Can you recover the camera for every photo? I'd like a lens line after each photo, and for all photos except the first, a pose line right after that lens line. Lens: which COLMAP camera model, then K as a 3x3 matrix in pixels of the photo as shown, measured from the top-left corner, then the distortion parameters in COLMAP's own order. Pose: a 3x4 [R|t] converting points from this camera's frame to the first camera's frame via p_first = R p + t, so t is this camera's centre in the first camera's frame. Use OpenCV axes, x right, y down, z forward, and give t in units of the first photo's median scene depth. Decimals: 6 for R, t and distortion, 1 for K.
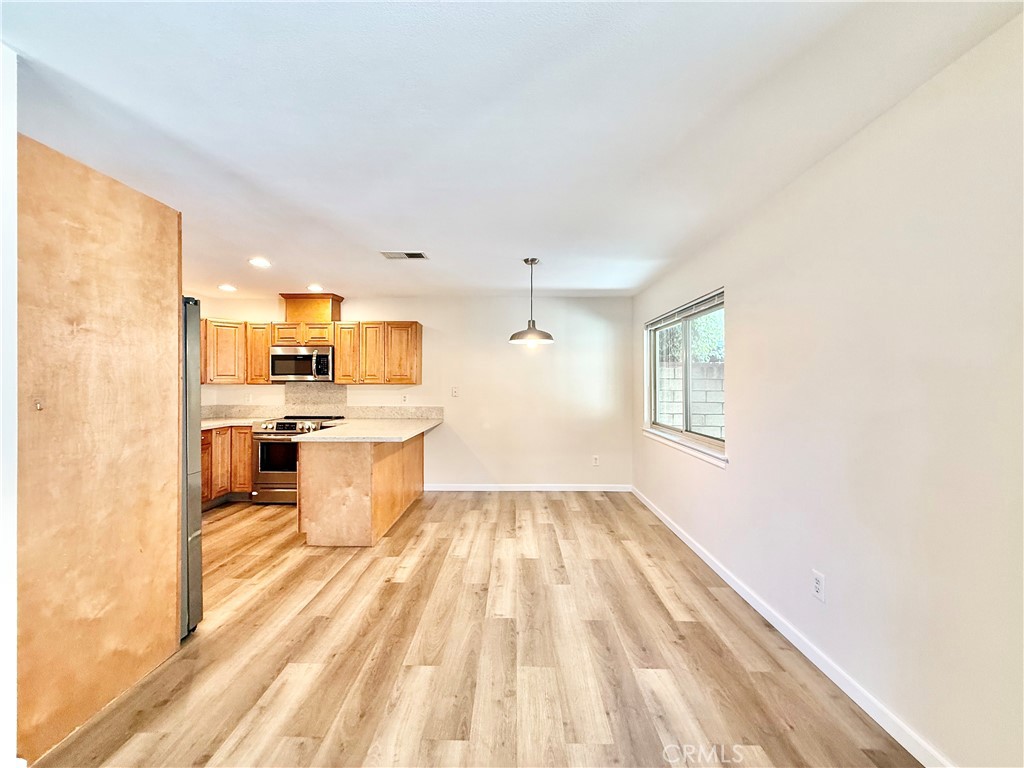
lens RADIAL K [[412.0, 0, 512.0], [0, 412.0, 384.0], [0, 0, 1]] dist [-0.000773, 0.000065]
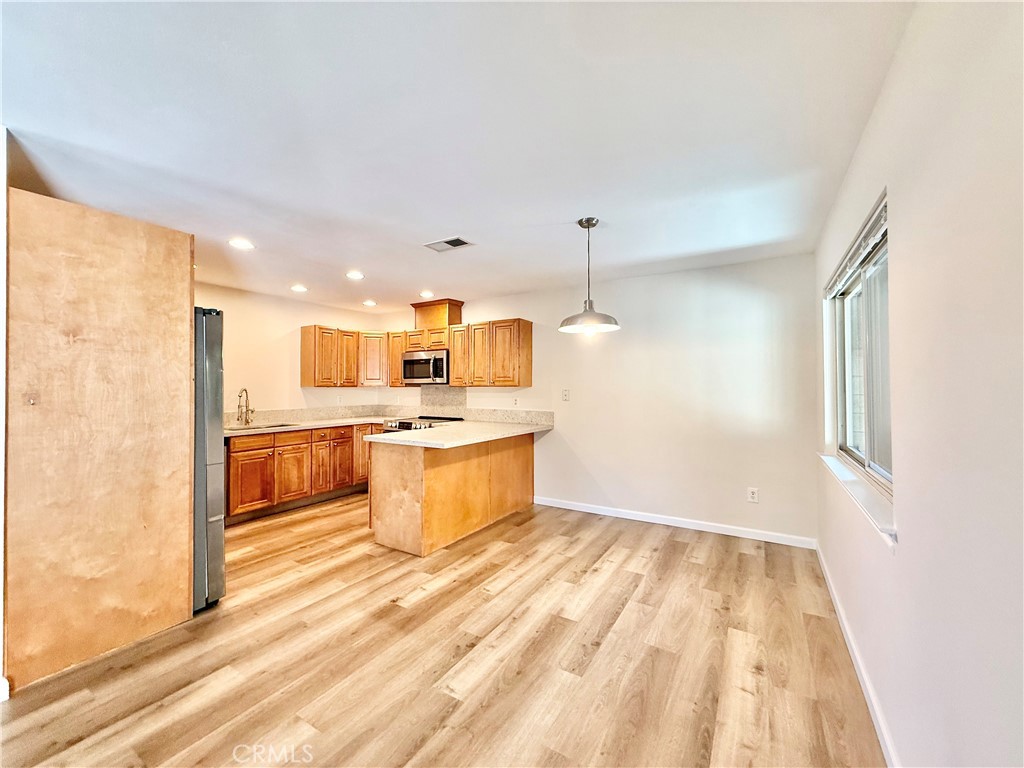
lens RADIAL K [[412.0, 0, 512.0], [0, 412.0, 384.0], [0, 0, 1]] dist [-0.000773, 0.000065]
pose [[0.857407, -0.005991, -0.514605, 0.327264], [0.001118, 0.999952, -0.009778, 0.006084], [0.514639, 0.007808, 0.857372, 0.289718]]
